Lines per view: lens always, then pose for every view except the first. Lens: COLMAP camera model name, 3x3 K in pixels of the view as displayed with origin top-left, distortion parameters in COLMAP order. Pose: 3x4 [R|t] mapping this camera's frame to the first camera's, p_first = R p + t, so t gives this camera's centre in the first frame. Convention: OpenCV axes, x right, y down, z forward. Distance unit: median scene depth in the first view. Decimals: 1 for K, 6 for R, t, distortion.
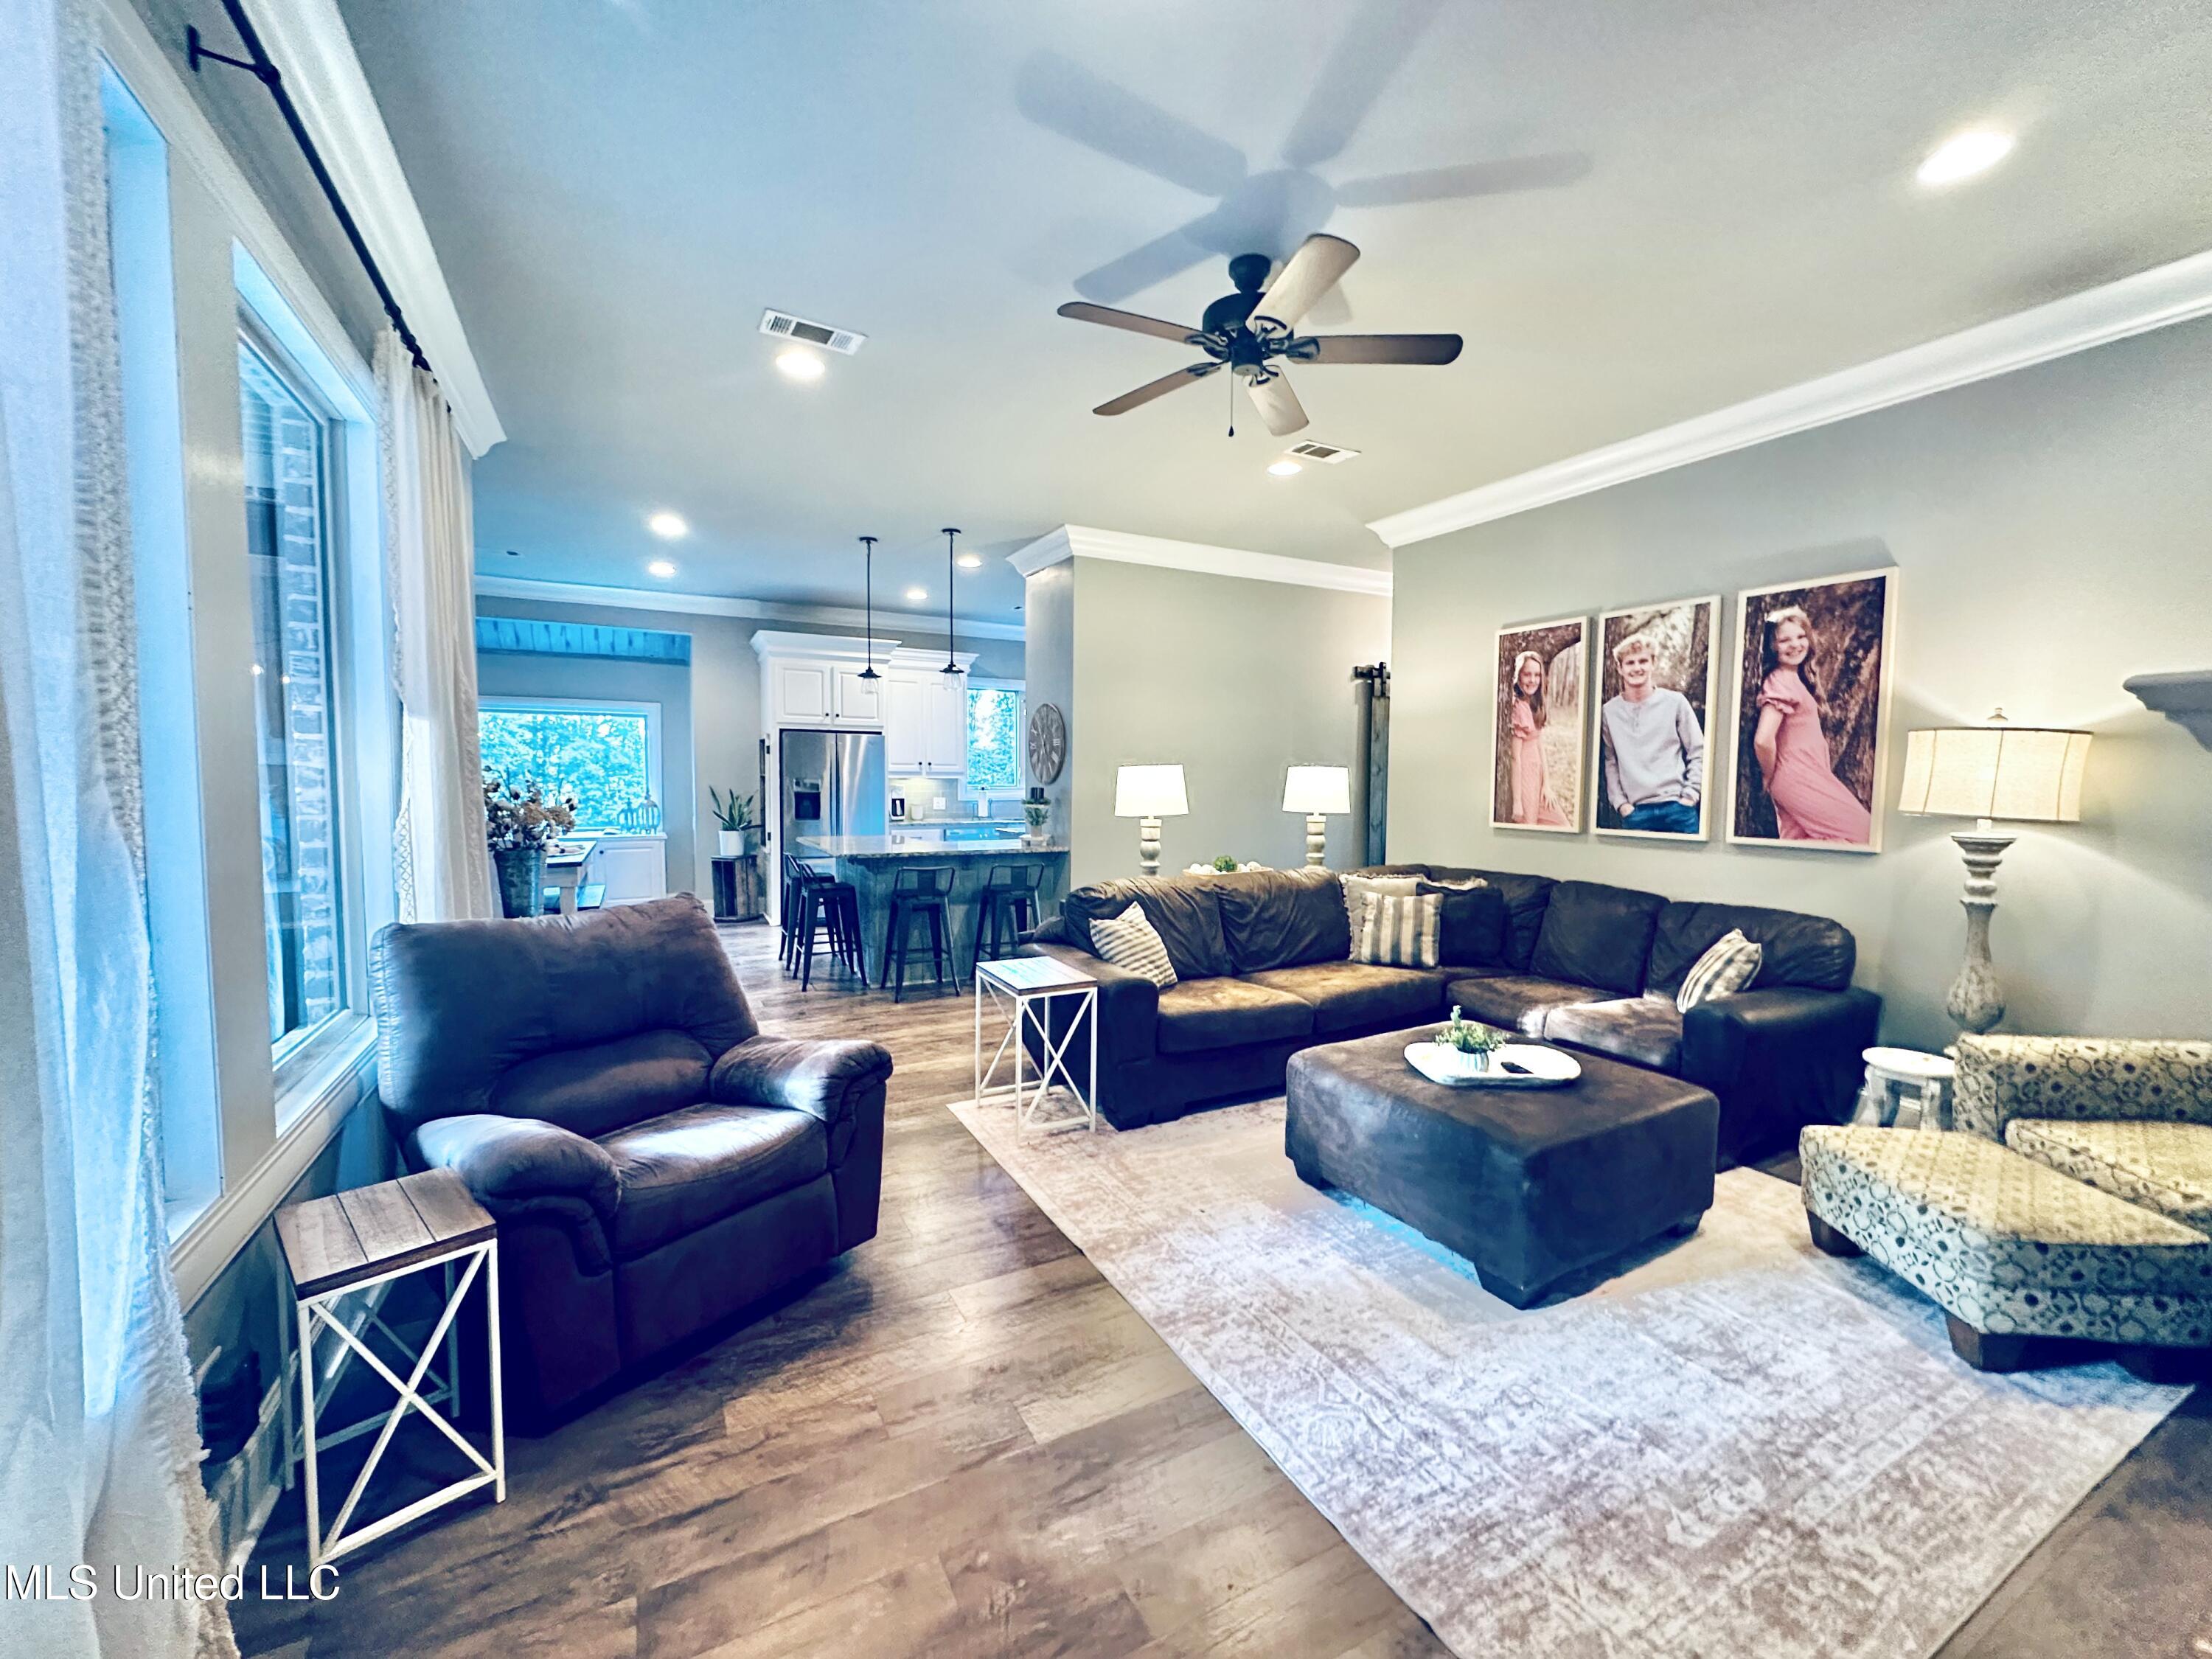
lens RADIAL K [[883.5, 0, 1100.6], [0, 883.5, 825.6], [0, 0, 1]] dist [-0.003449, 0.000218]
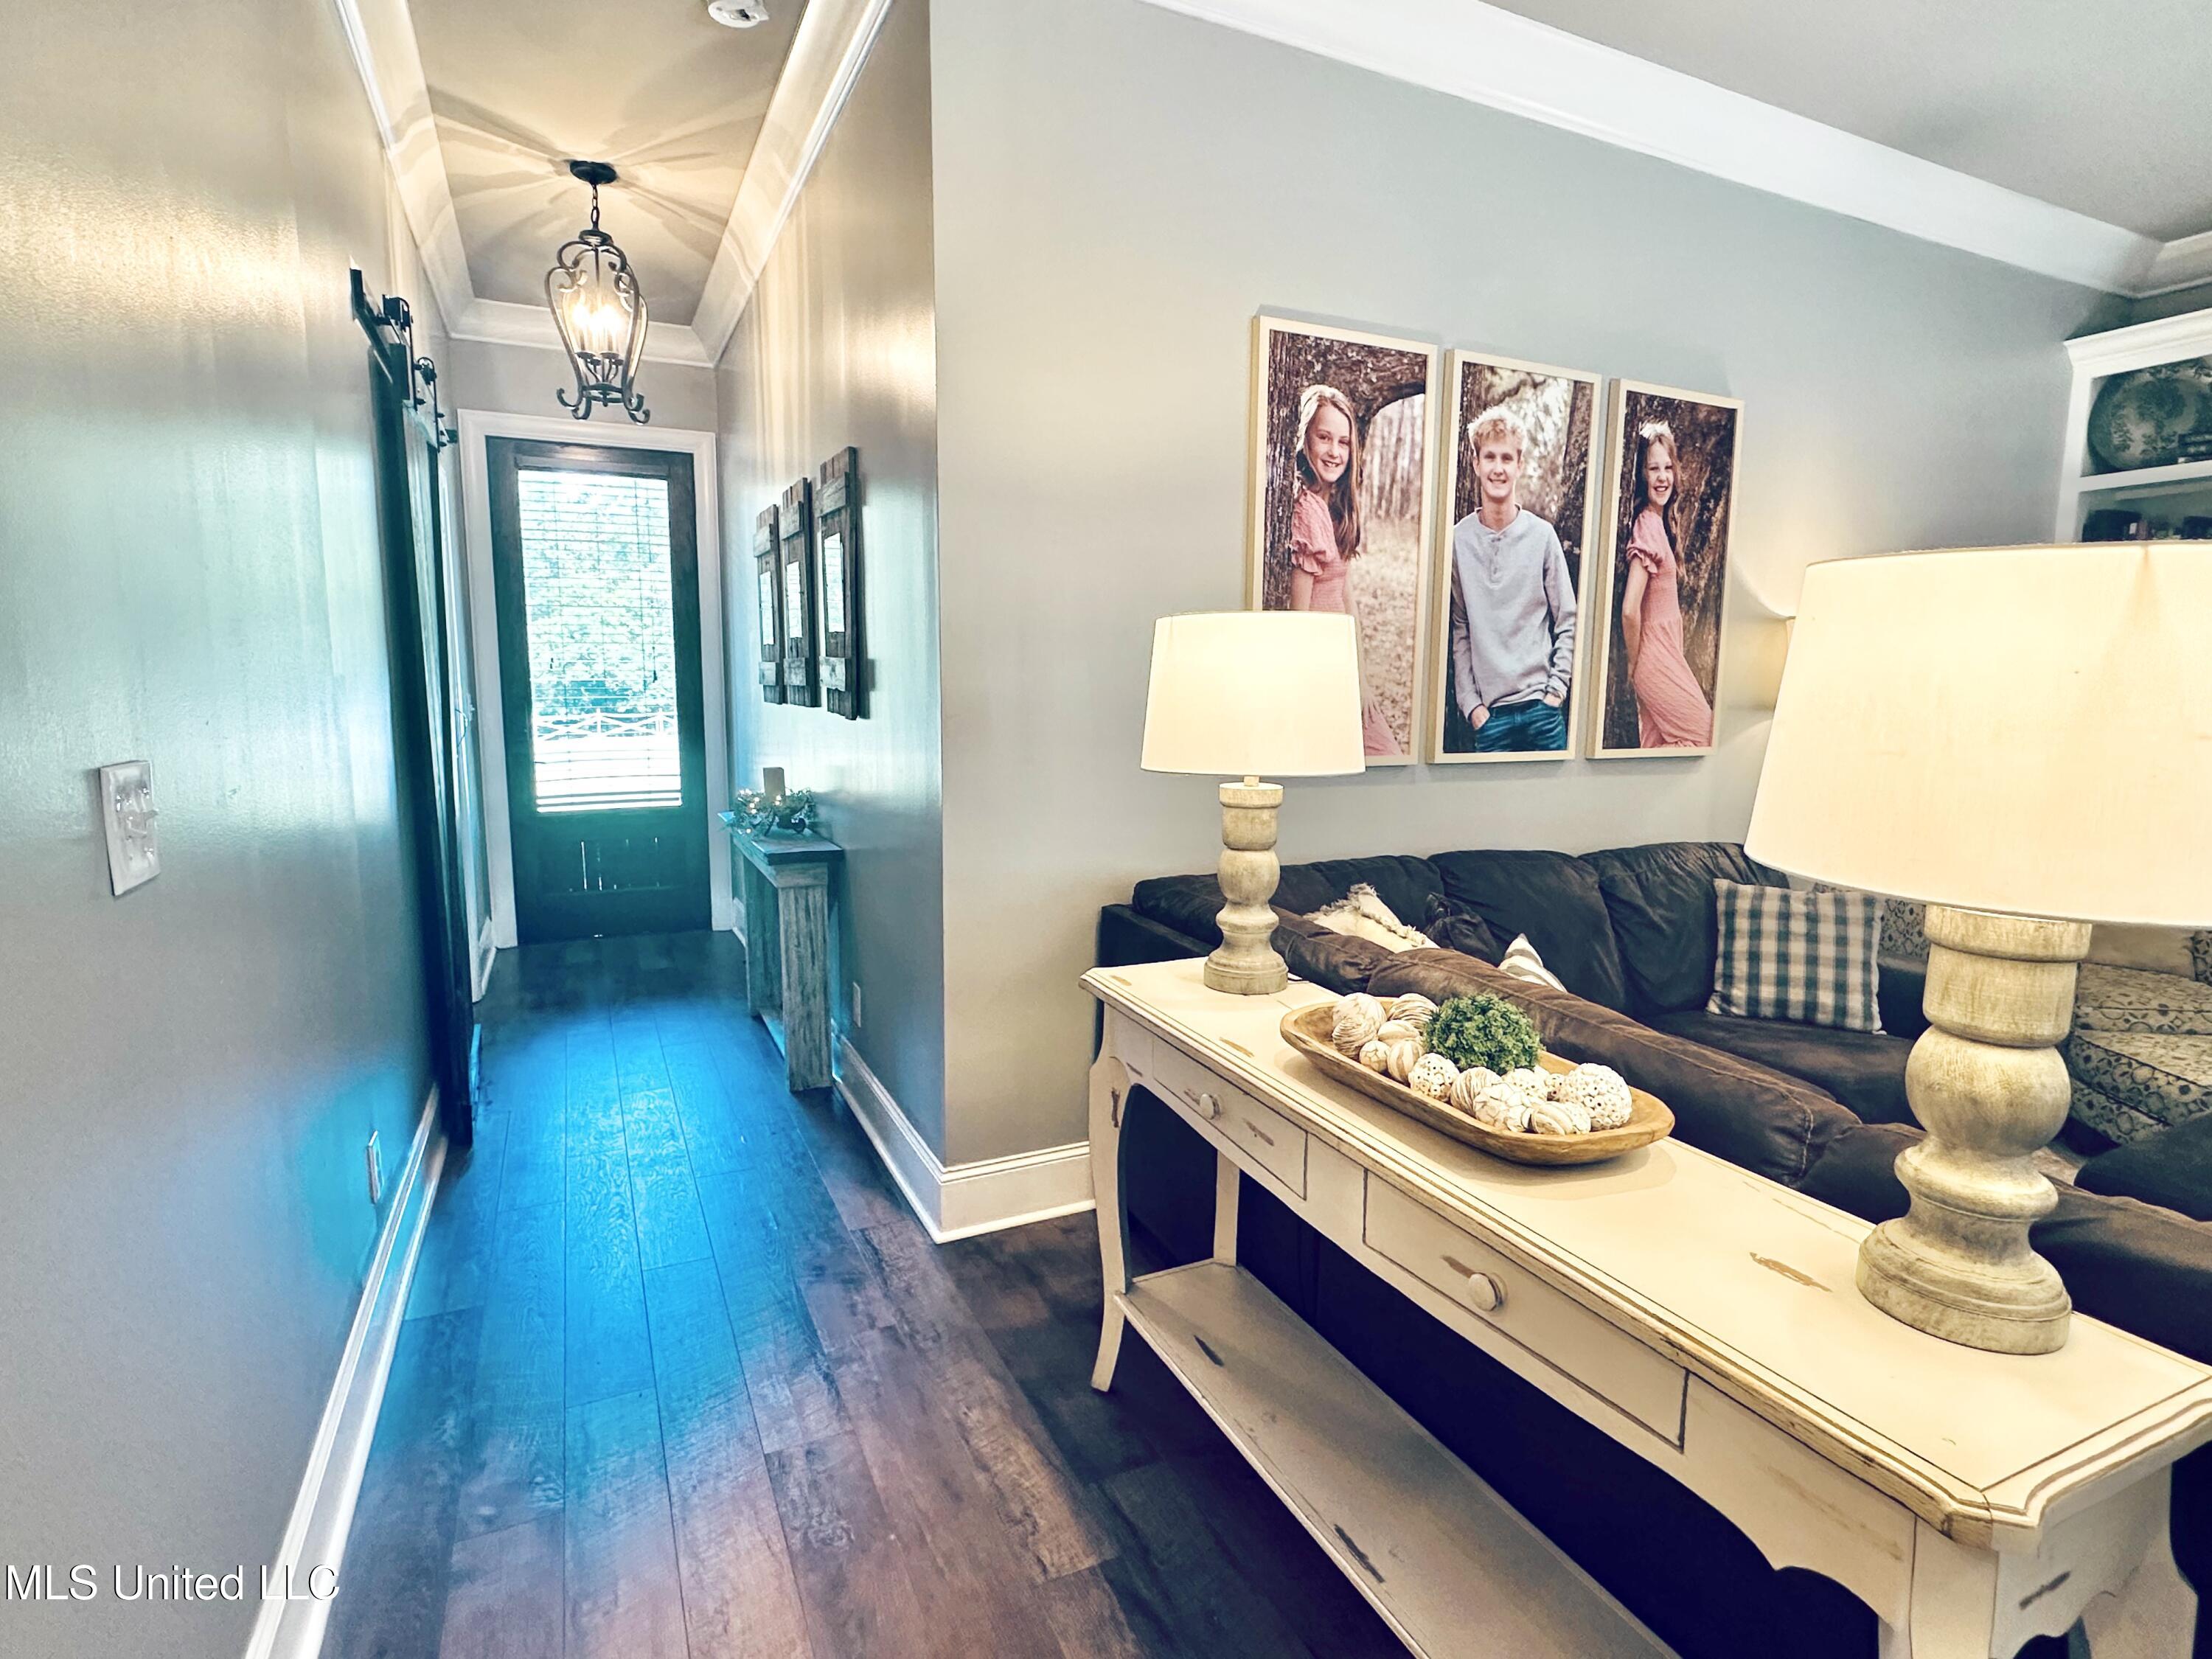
lens RADIAL K [[1122.2, 0, 1109.8], [0, 1122.2, 835.1], [0, 0, 1]] dist [-0.001948, 0.000171]
pose [[0.036947, -0.143047, 0.989026, -0.161047], [0.050848, 0.988689, 0.141099, -0.061379], [-0.998023, 0.045077, 0.043803, 1.286149]]
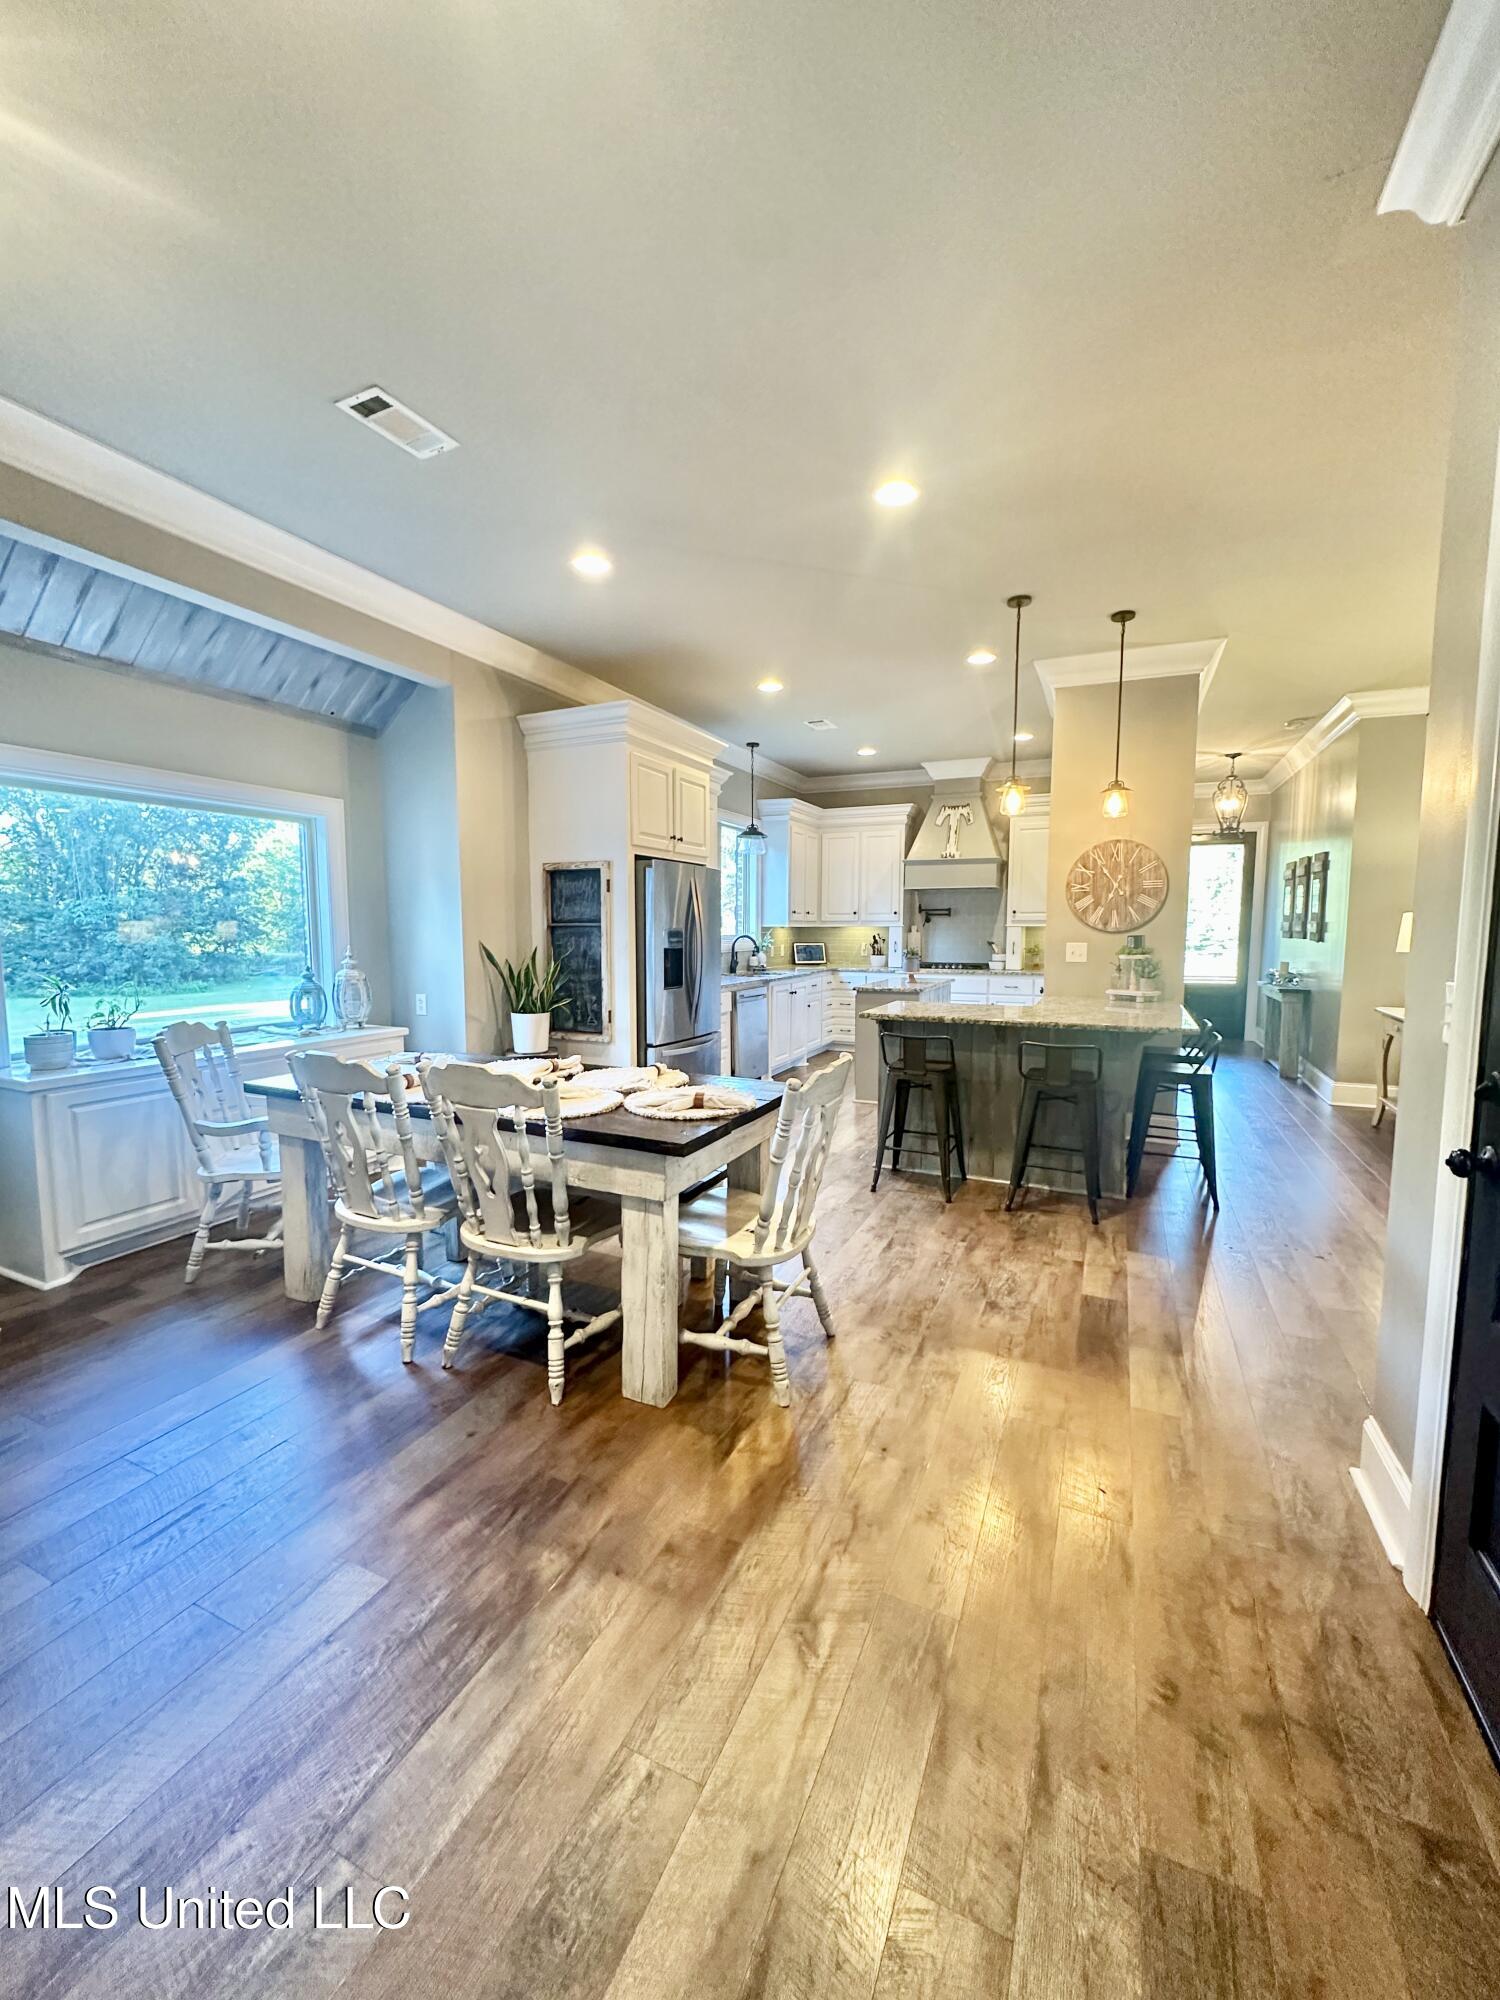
lens RADIAL K [[798.8, 0, 747.8], [0, 798.8, 1004.0], [0, 0, 1]] dist [-0.003449, 0.000218]
pose [[0.794145, -0.064552, 0.604291, -1.294439], [0.039624, 0.997727, 0.054508, -0.049811], [-0.606436, -0.019343, 0.794897, 0.906101]]
